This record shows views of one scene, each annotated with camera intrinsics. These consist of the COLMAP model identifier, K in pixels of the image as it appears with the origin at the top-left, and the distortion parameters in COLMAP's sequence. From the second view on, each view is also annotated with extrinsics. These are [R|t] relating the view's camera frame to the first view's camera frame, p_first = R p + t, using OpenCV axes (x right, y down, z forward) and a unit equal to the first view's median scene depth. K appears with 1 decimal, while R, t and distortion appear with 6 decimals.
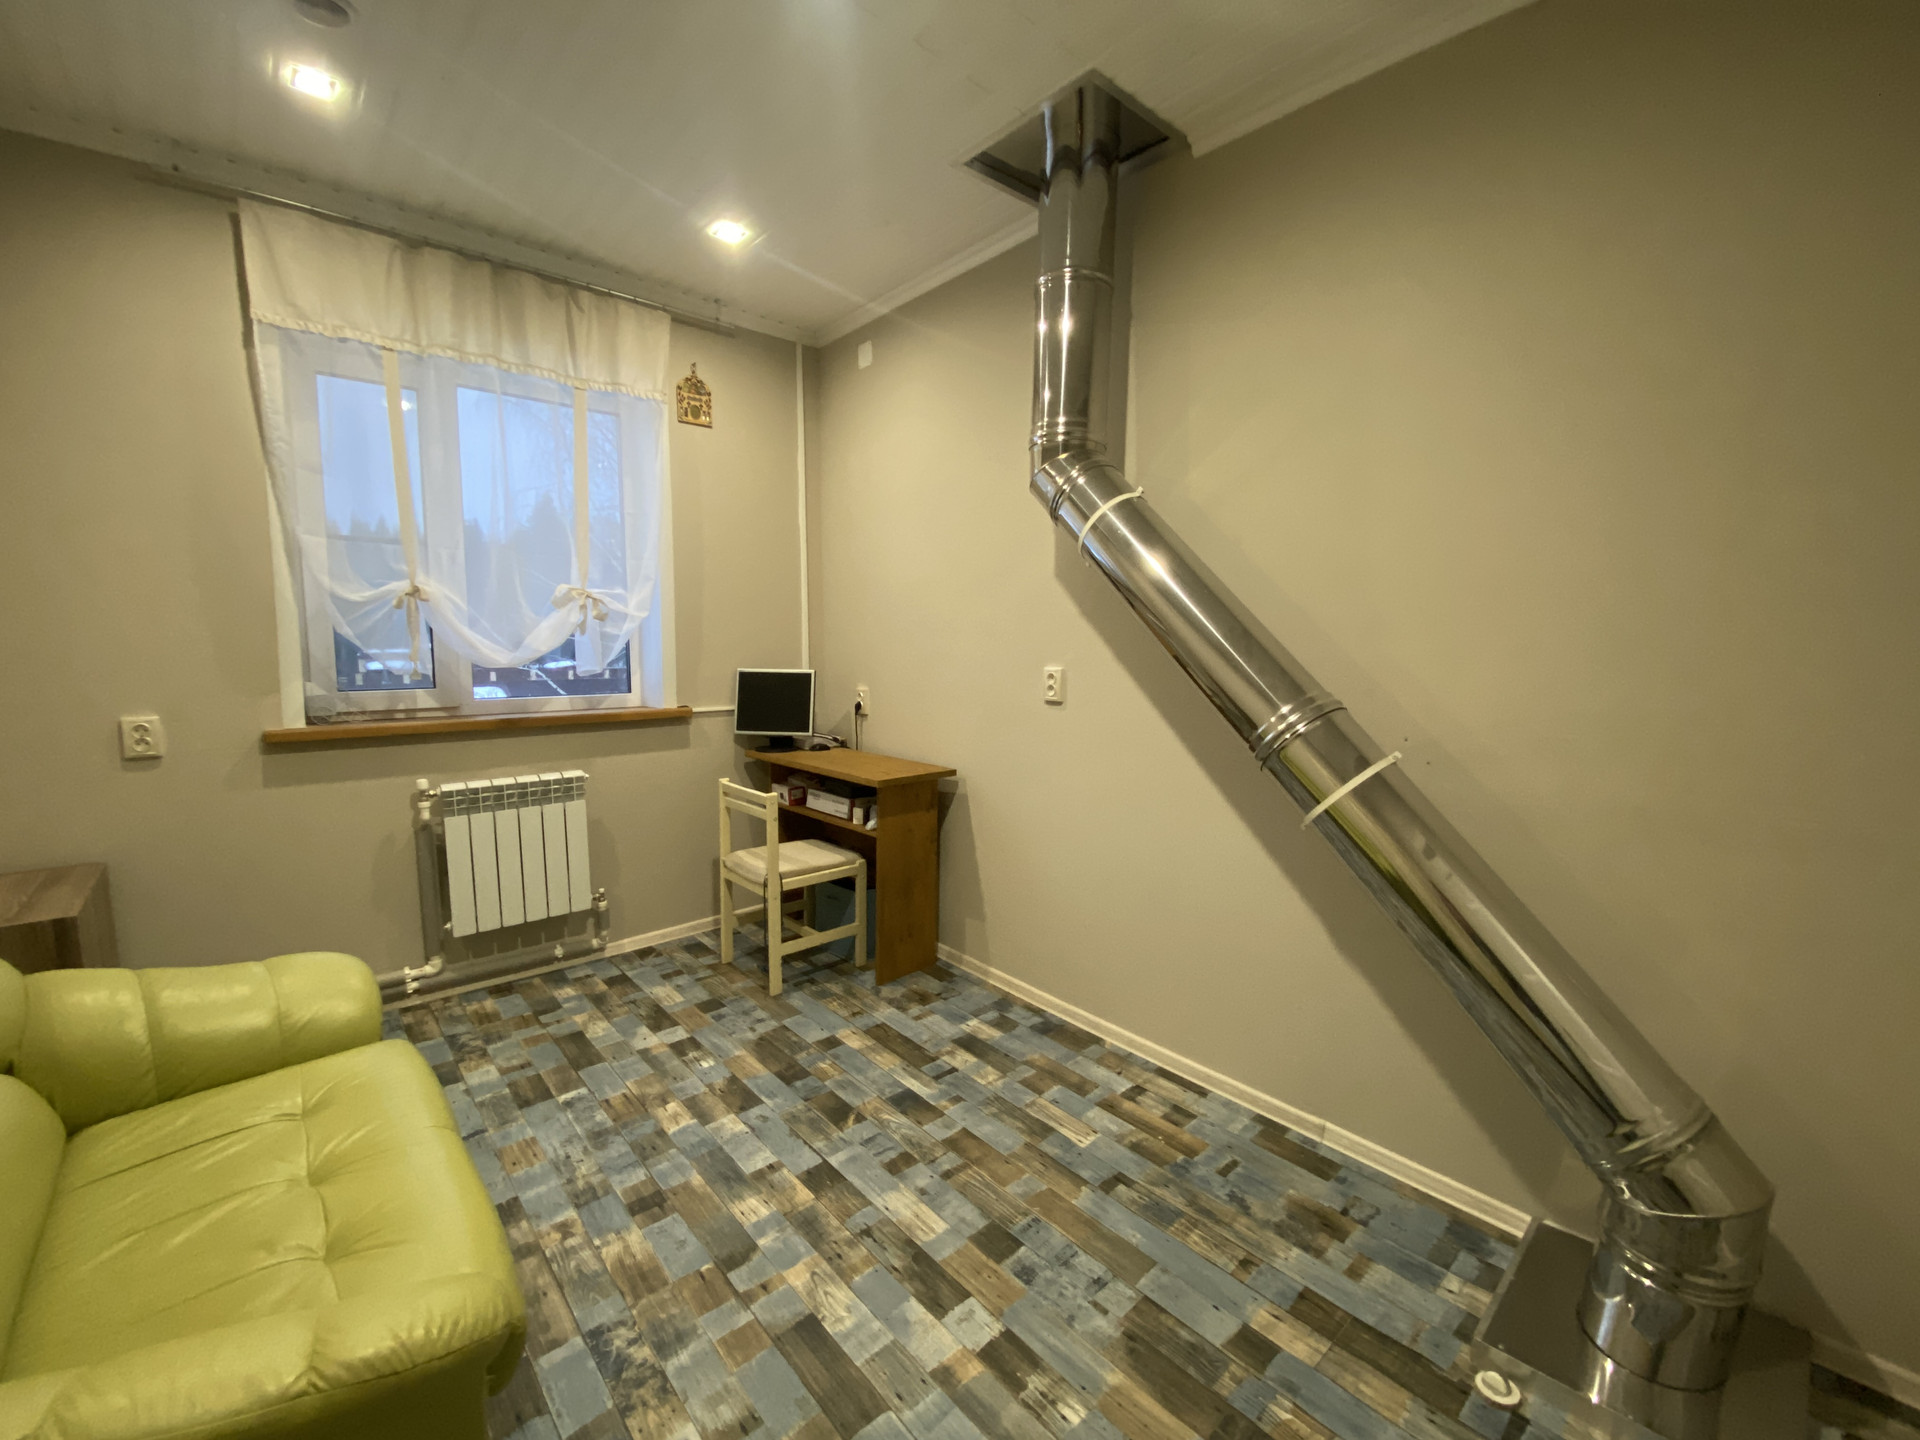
lens RADIAL K [[786.1, 0, 963.0], [0, 786.1, 719.9], [0, 0, 1]] dist [0.029420, -0.019179]
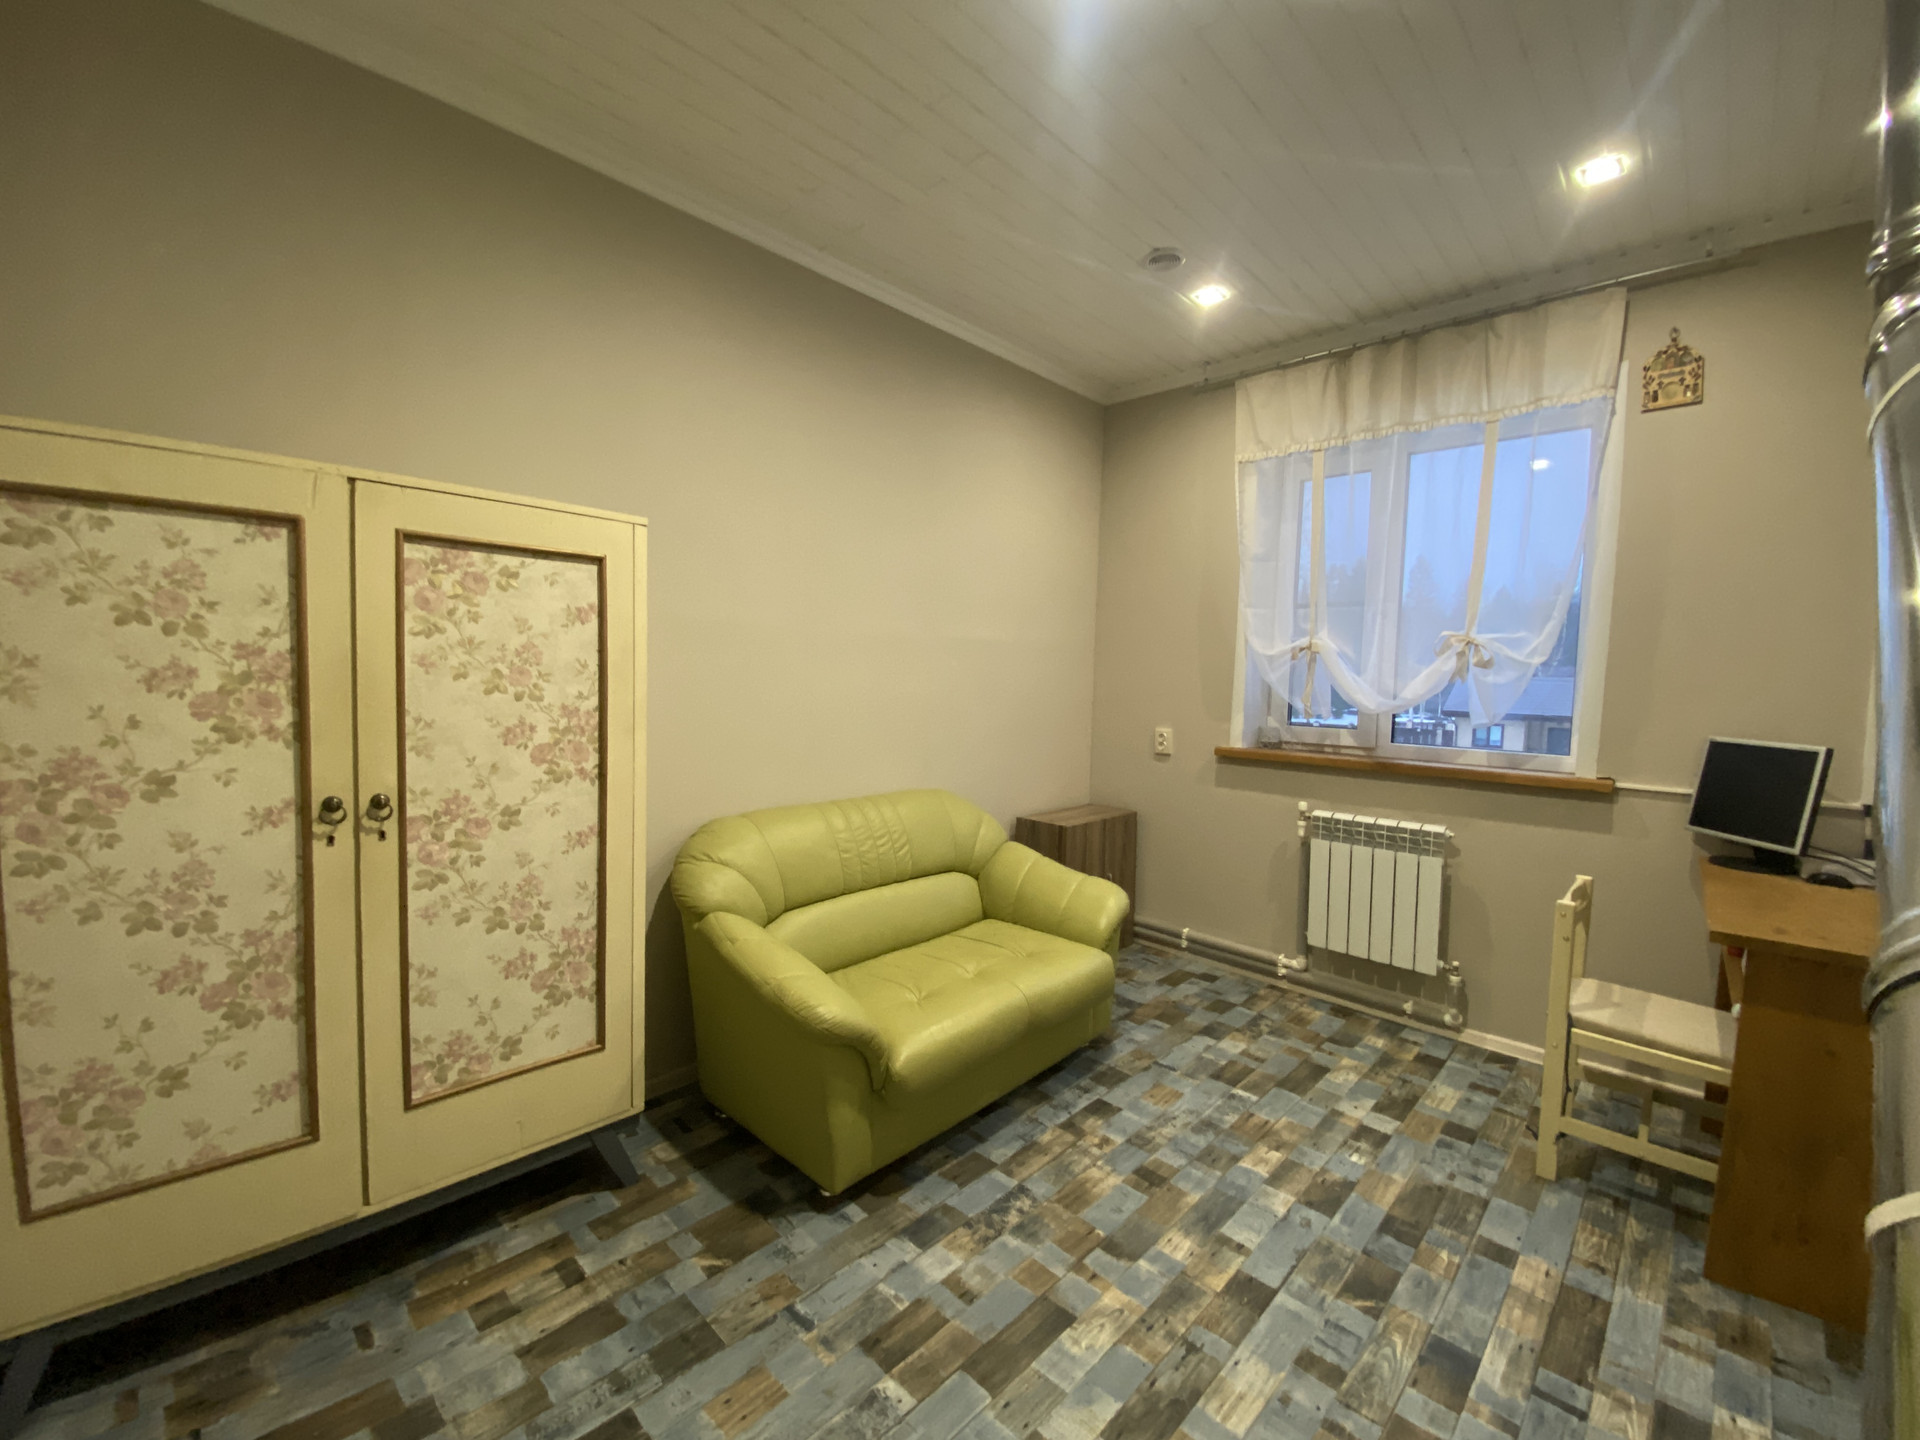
lens RADIAL K [[787.7, 0, 958.2], [0, 787.7, 717.2], [0, 0, 1]] dist [0.029227, -0.018719]
pose [[0.074568, 0.052708, -0.995822, 0.483922], [-0.126922, 0.990982, 0.042948, -0.038624], [0.989106, 0.123189, 0.080586, 0.399797]]
